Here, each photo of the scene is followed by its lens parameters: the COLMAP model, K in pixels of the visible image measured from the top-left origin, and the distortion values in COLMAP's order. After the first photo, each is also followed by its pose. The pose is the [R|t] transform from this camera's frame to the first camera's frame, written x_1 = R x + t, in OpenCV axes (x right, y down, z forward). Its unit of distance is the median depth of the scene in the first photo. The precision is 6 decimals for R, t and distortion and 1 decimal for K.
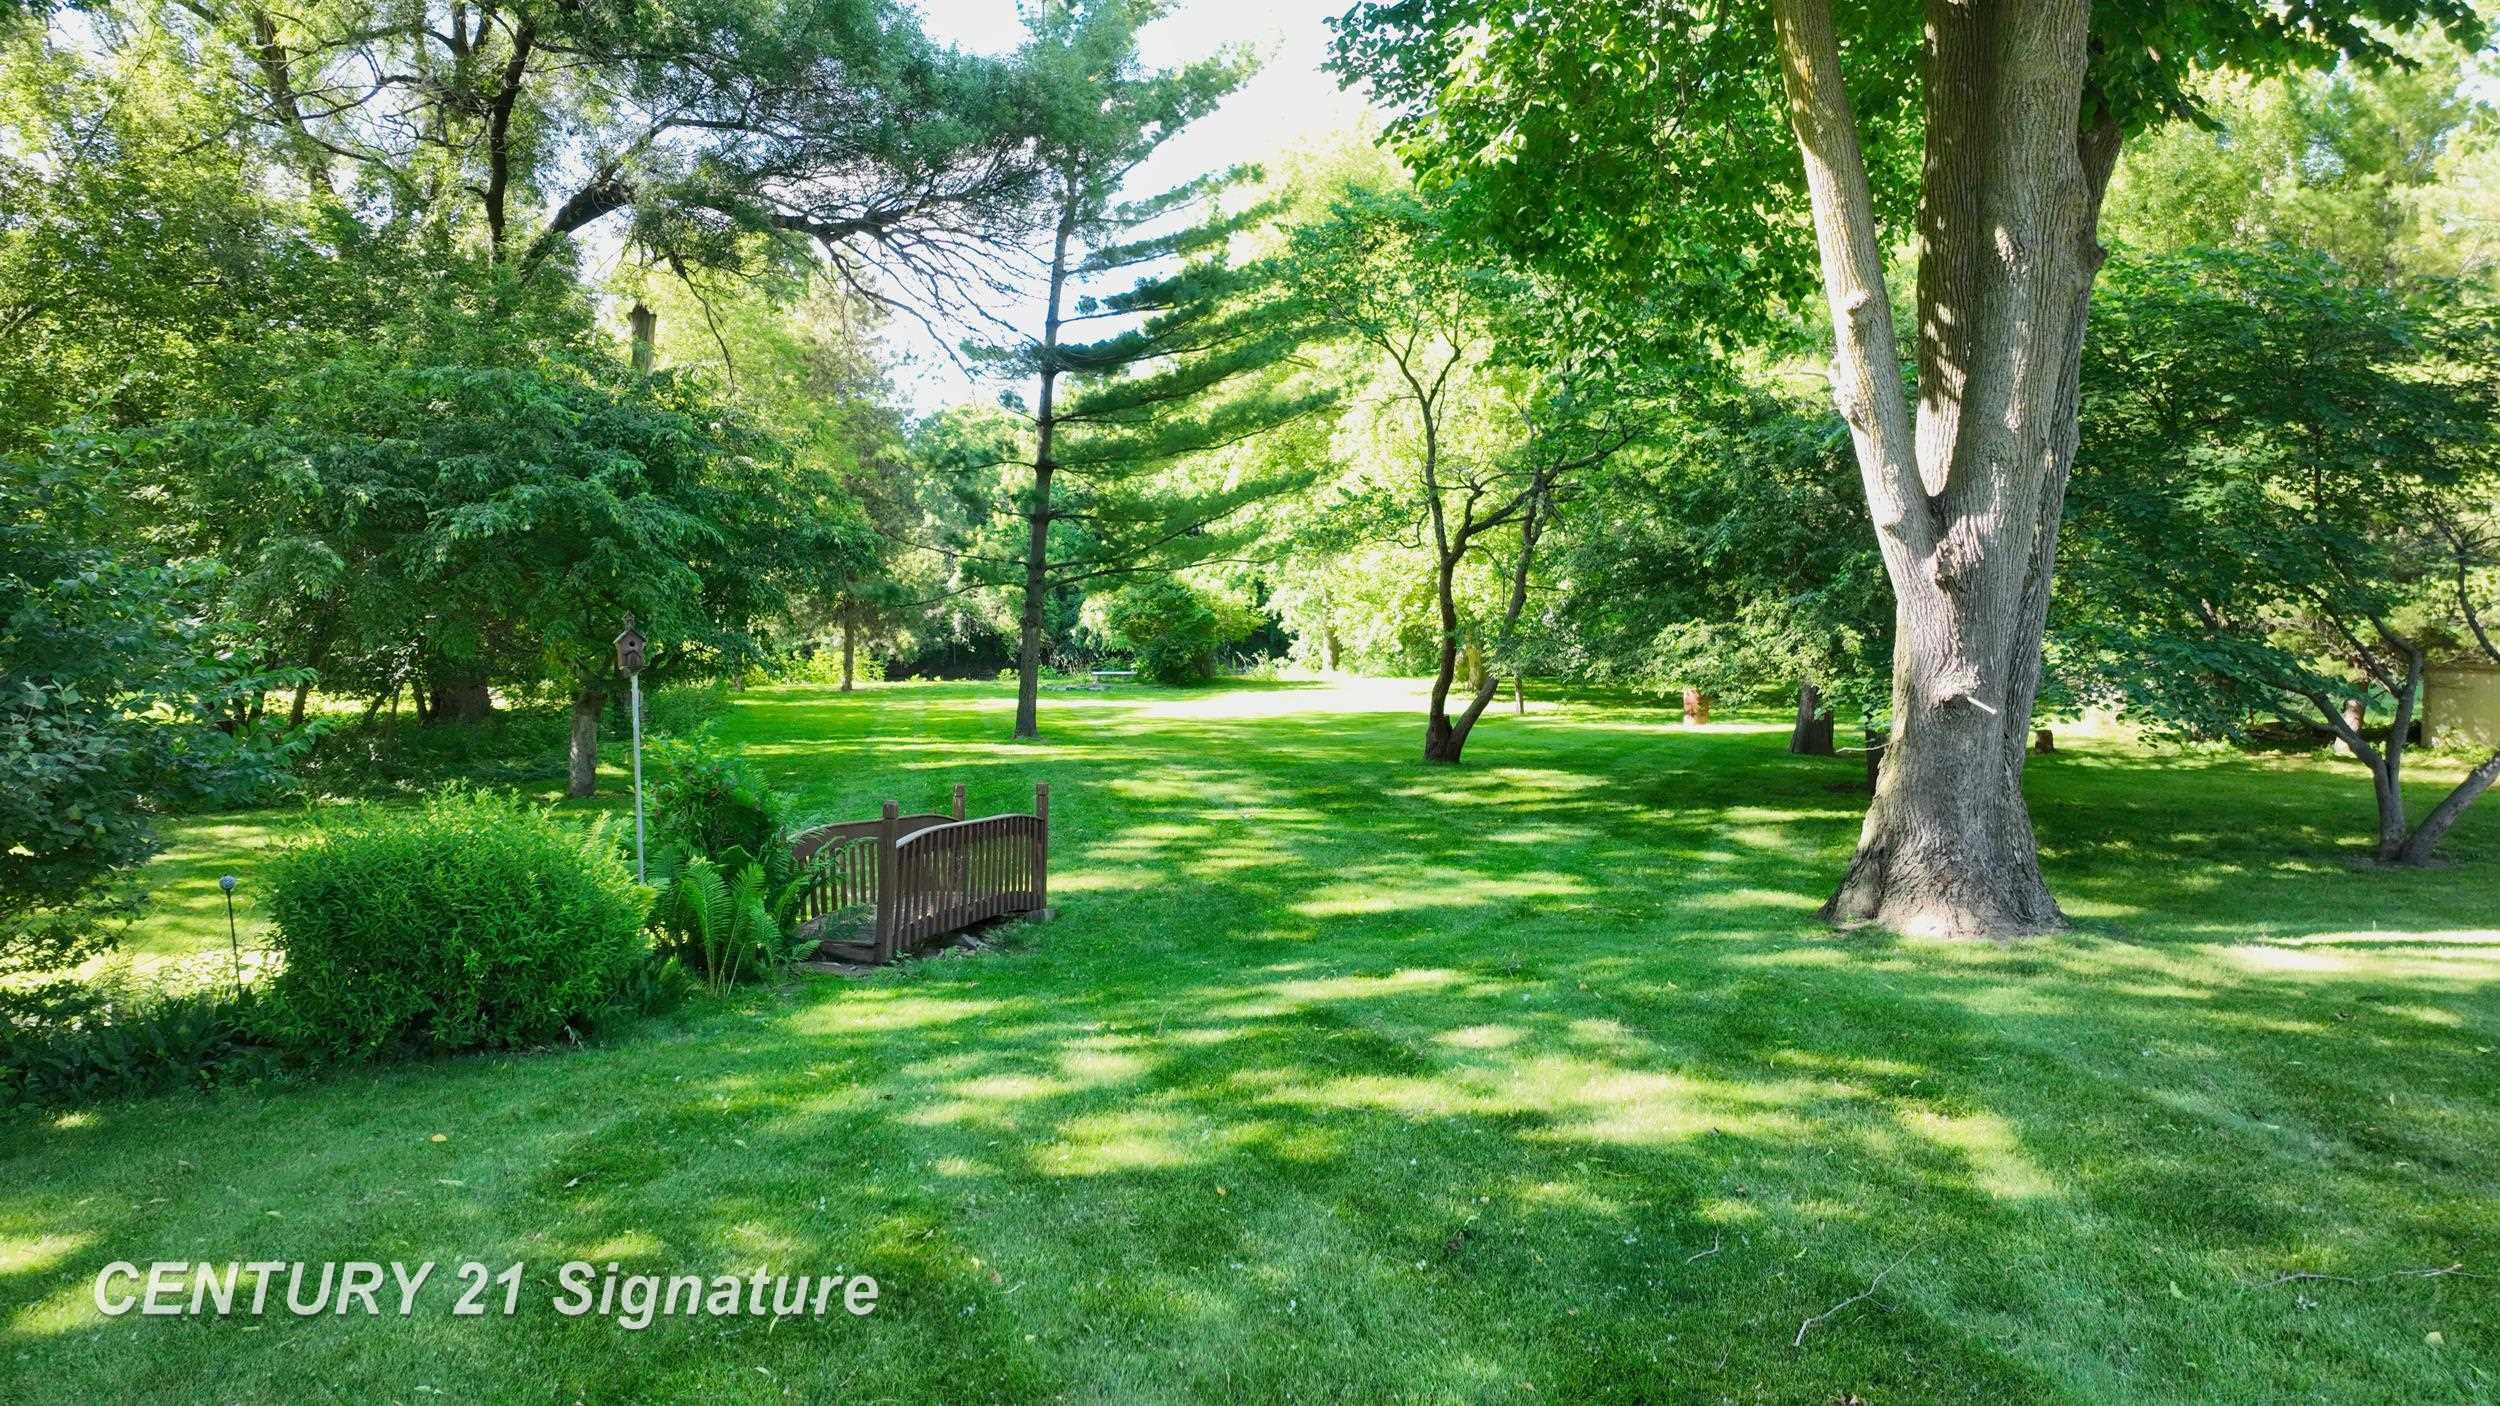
lens RADIAL K [[1767.0, 0, 1266.5], [0, 1767.0, 695.3], [0, 0, 1]] dist [0.000834, 0.013065]
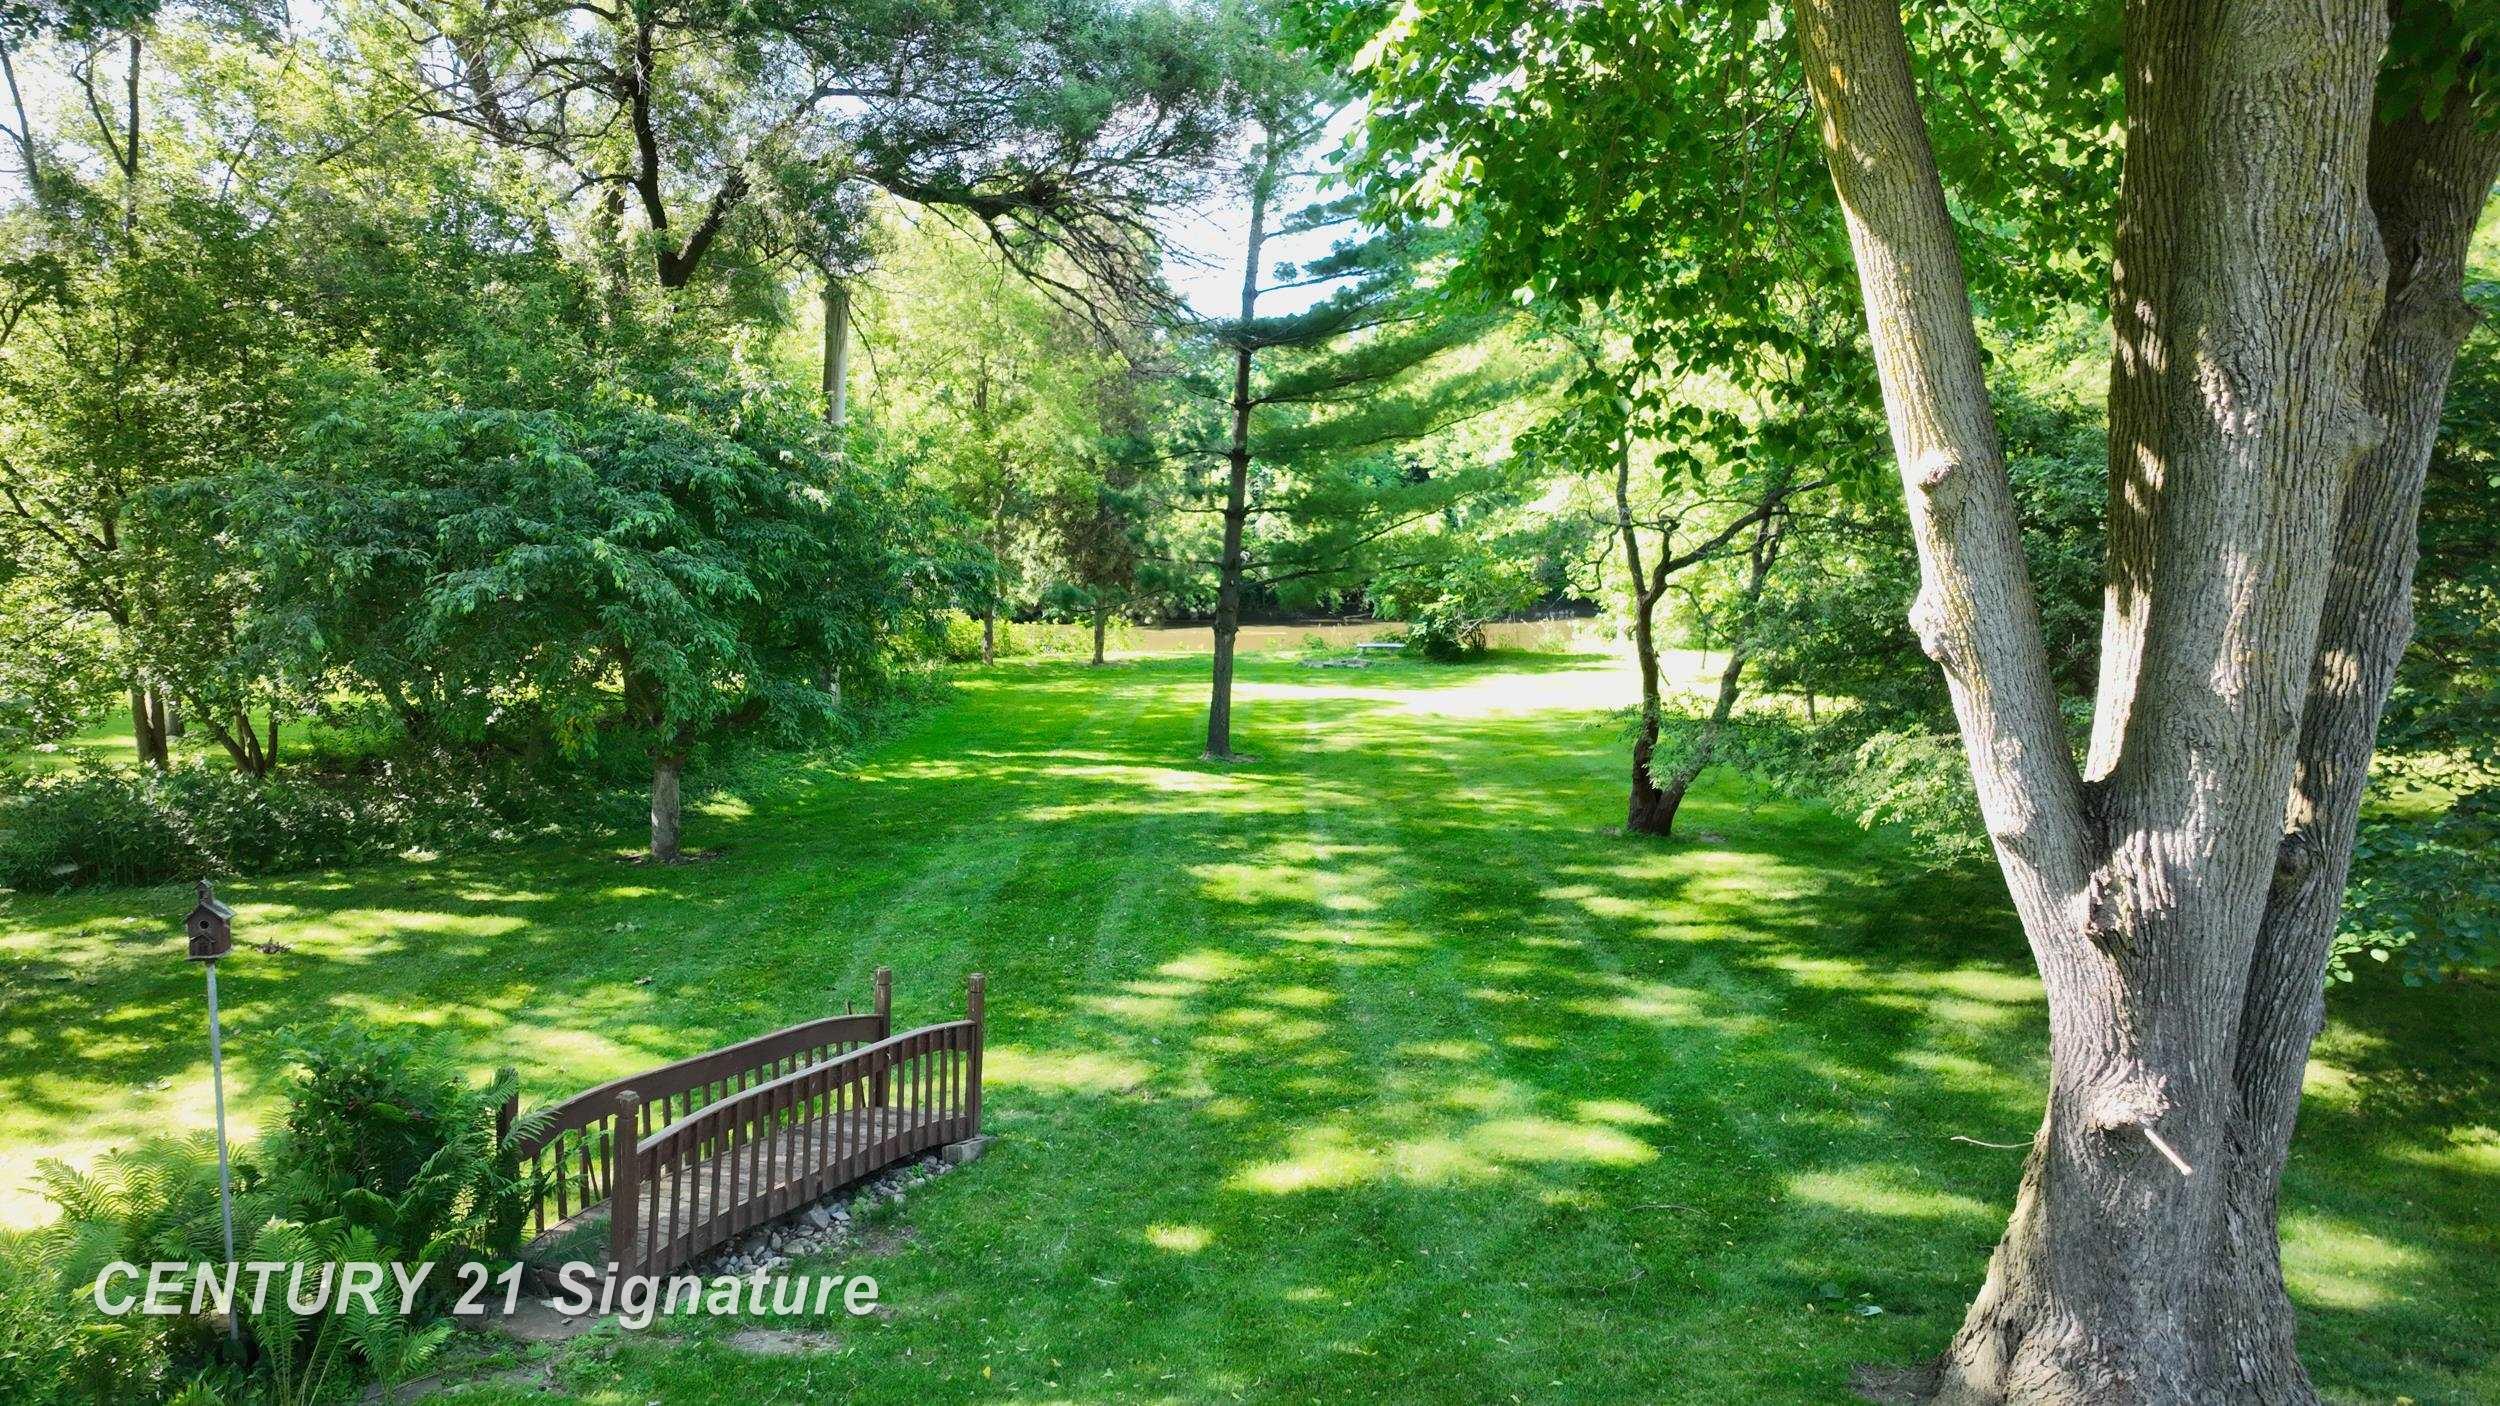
lens RADIAL K [[1767.0, 0, 1265.7], [0, 1767.0, 693.8], [0, 0, 1]] dist [0.000834, 0.013065]
pose [[0.978760, 0.018115, -0.204209, 0.087212], [-0.007888, 0.998678, 0.050784, -0.064586], [0.204859, -0.048095, 0.977609, 0.143148]]
